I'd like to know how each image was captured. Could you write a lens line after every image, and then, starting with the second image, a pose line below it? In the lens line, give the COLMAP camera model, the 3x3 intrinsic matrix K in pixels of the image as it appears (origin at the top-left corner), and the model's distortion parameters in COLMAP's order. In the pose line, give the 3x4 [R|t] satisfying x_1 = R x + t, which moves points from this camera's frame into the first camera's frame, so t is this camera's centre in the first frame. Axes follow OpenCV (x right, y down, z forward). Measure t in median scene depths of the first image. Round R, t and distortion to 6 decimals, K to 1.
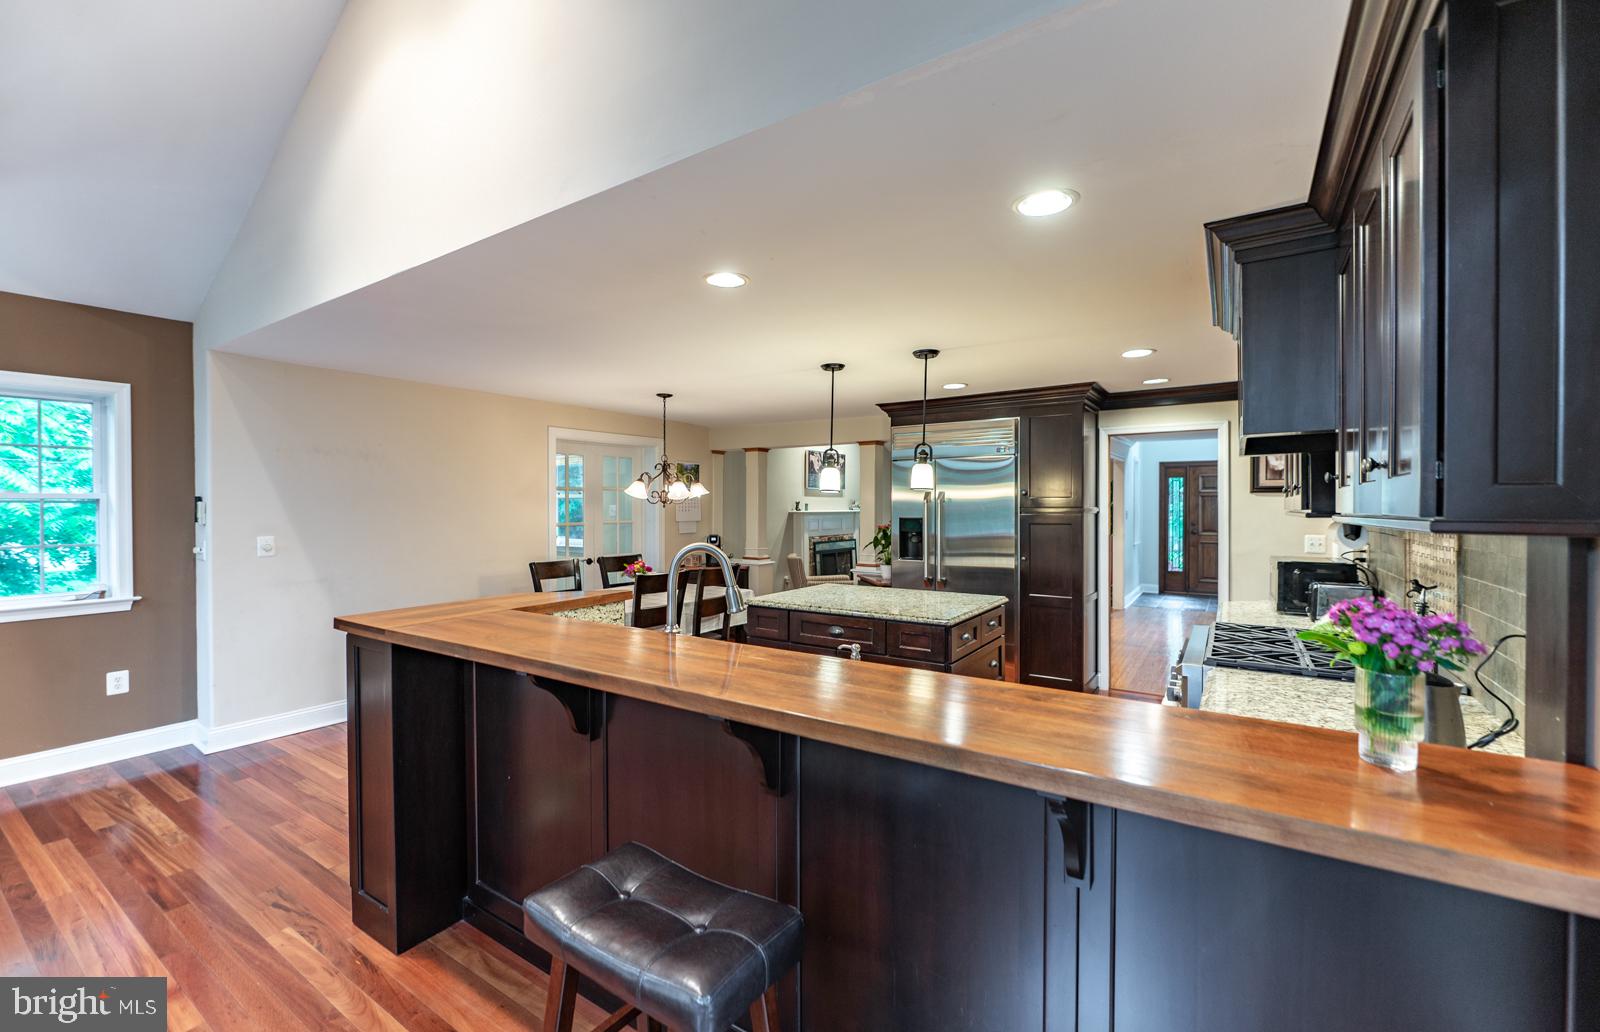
lens RADIAL K [[659.9, 0, 800.0], [0, 659.9, 516.0], [0, 0, 1]] dist [0.000923, 0.000079]
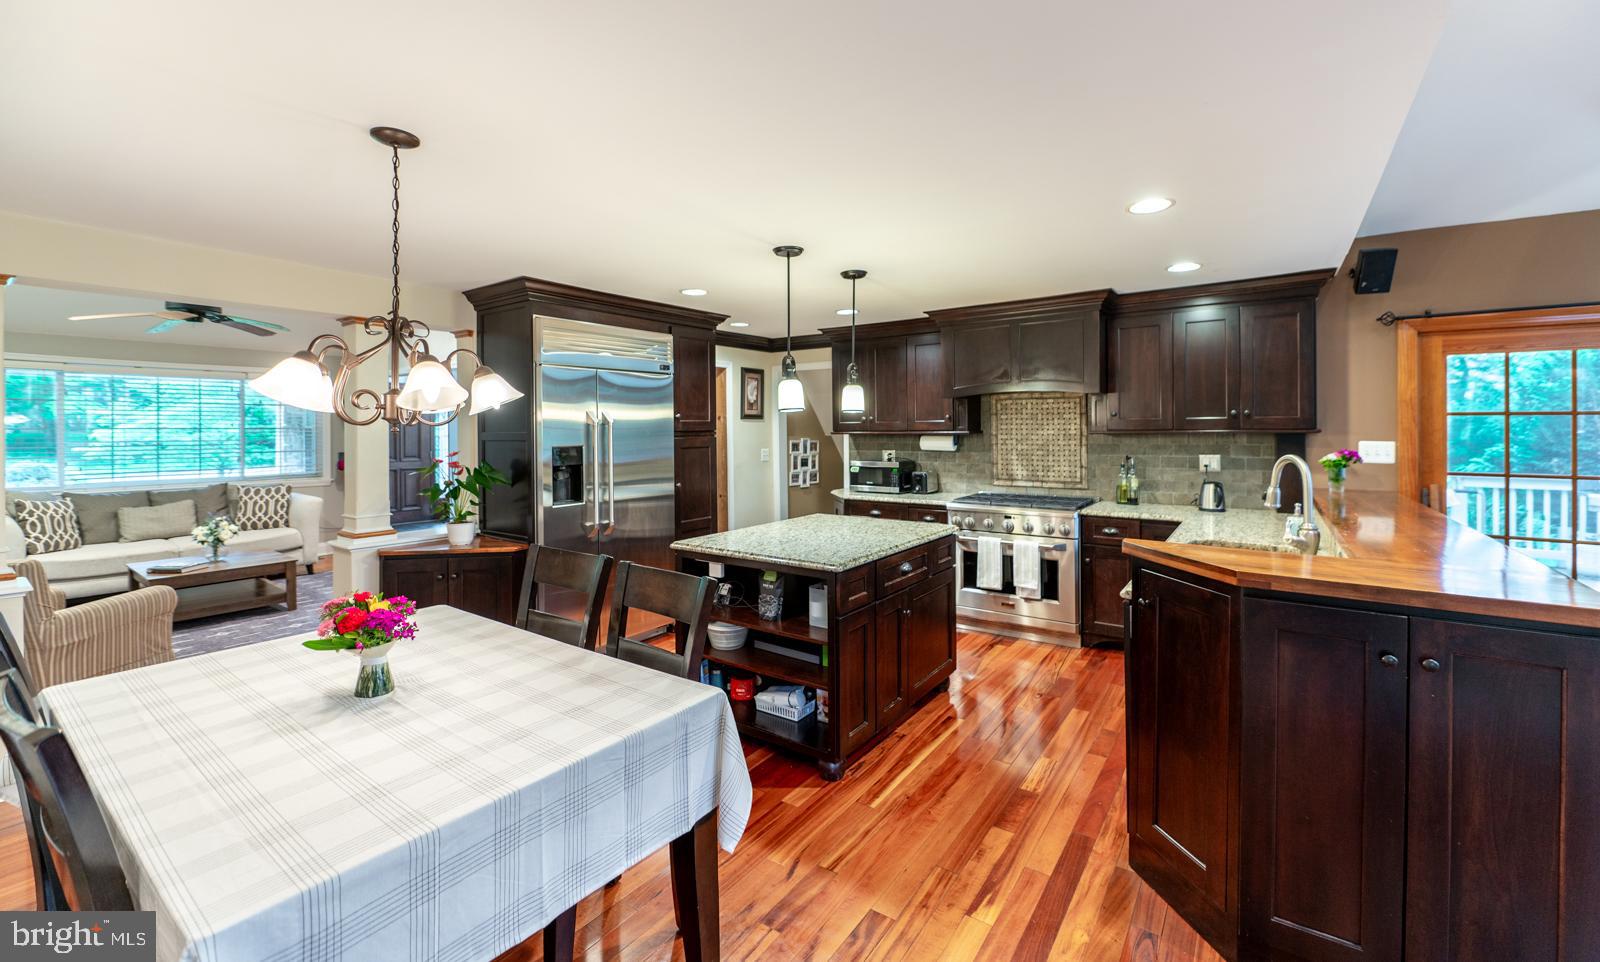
lens RADIAL K [[650.9, 0, 805.1], [0, 650.9, 429.9], [0, 0, 1]] dist [-0.009843, -0.000256]
pose [[0.031672, -0.002332, 0.999496, -0.575148], [0.021902, 0.999759, 0.001638, -0.011605], [-0.999258, 0.021839, 0.031716, 0.760021]]
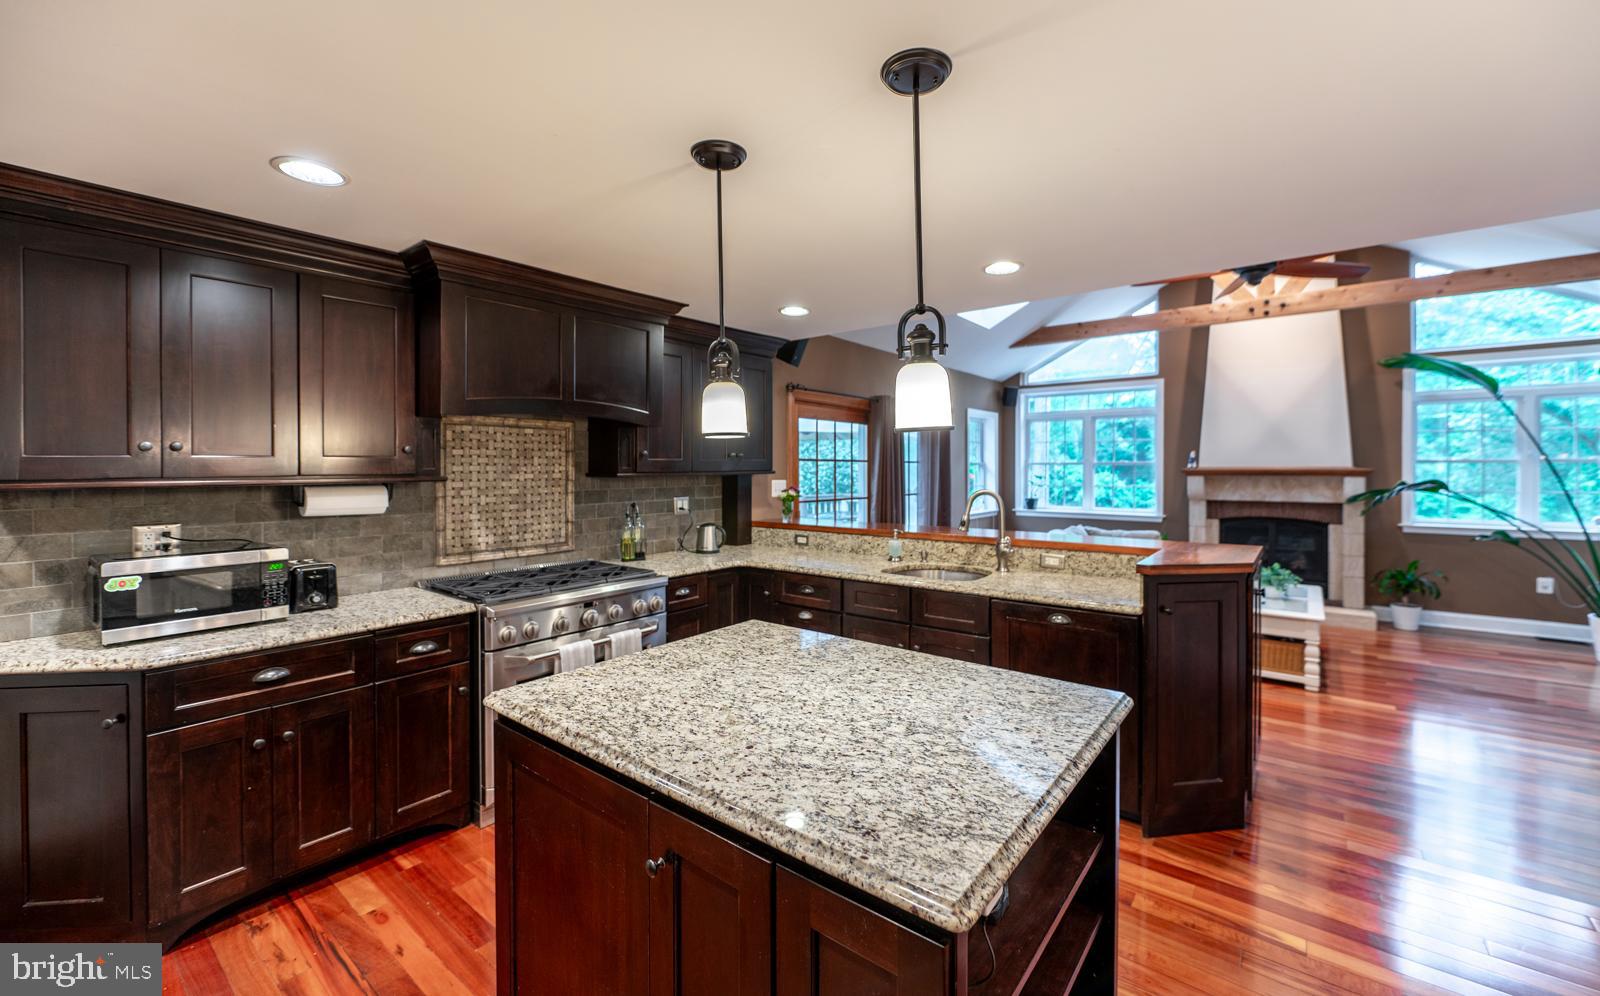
lens RADIAL K [[637.9, 0, 813.9], [0, 637.9, 471.2], [0, 0, 1]] dist [-0.008544, 0.000094]
pose [[-0.997344, 0.001531, 0.072814, 0.062263], [0.003337, 0.999690, 0.024687, -0.019189], [-0.072754, 0.024865, -0.997040, 1.063370]]
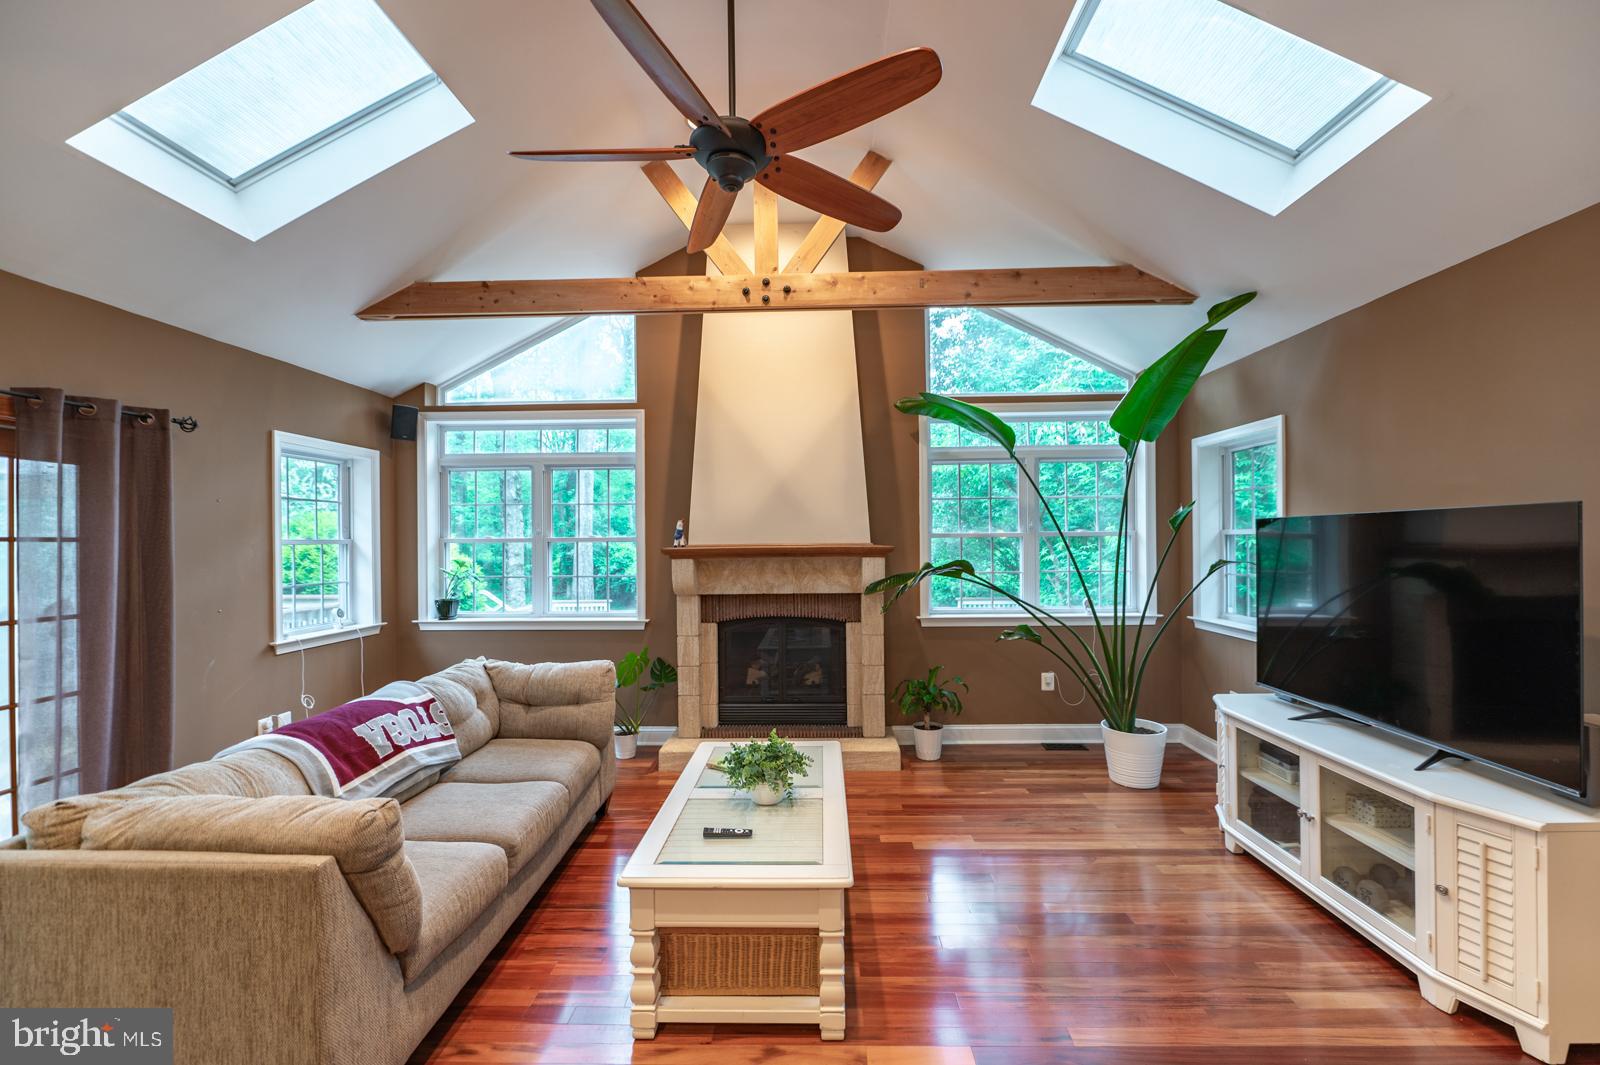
lens RADIAL K [[654.3, 0, 806.2], [0, 654.3, 540.7], [0, 0, 1]] dist [-0.009184, -0.000361]
pose [[-0.846295, 0.008817, -0.532641, -0.294935], [0.000317, 0.999871, 0.016047, -0.012431], [0.532714, 0.013412, -0.846189, 0.533001]]
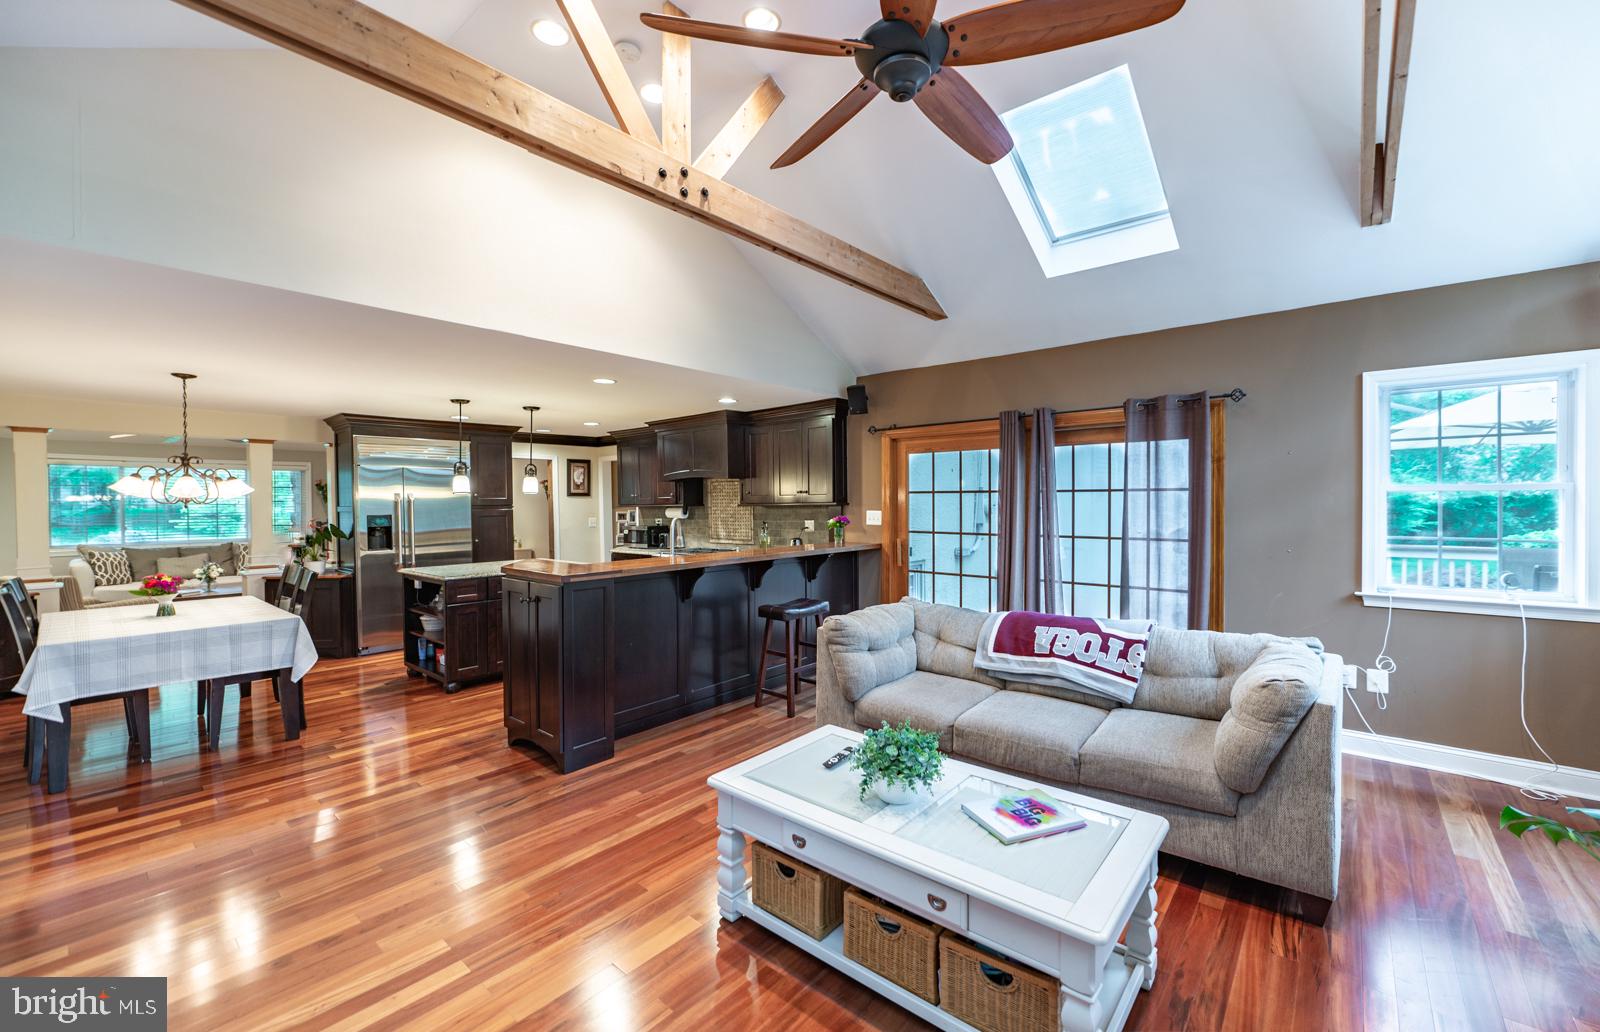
lens RADIAL K [[640.9, 0, 808.1], [0, 640.9, 509.9], [0, 0, 1]] dist [-0.012279, 0.000063]
pose [[0.115763, -0.012842, 0.993194, -0.930166], [0.025105, 0.999635, 0.009999, 0.001556], [-0.992959, 0.023777, 0.116044, 0.114791]]
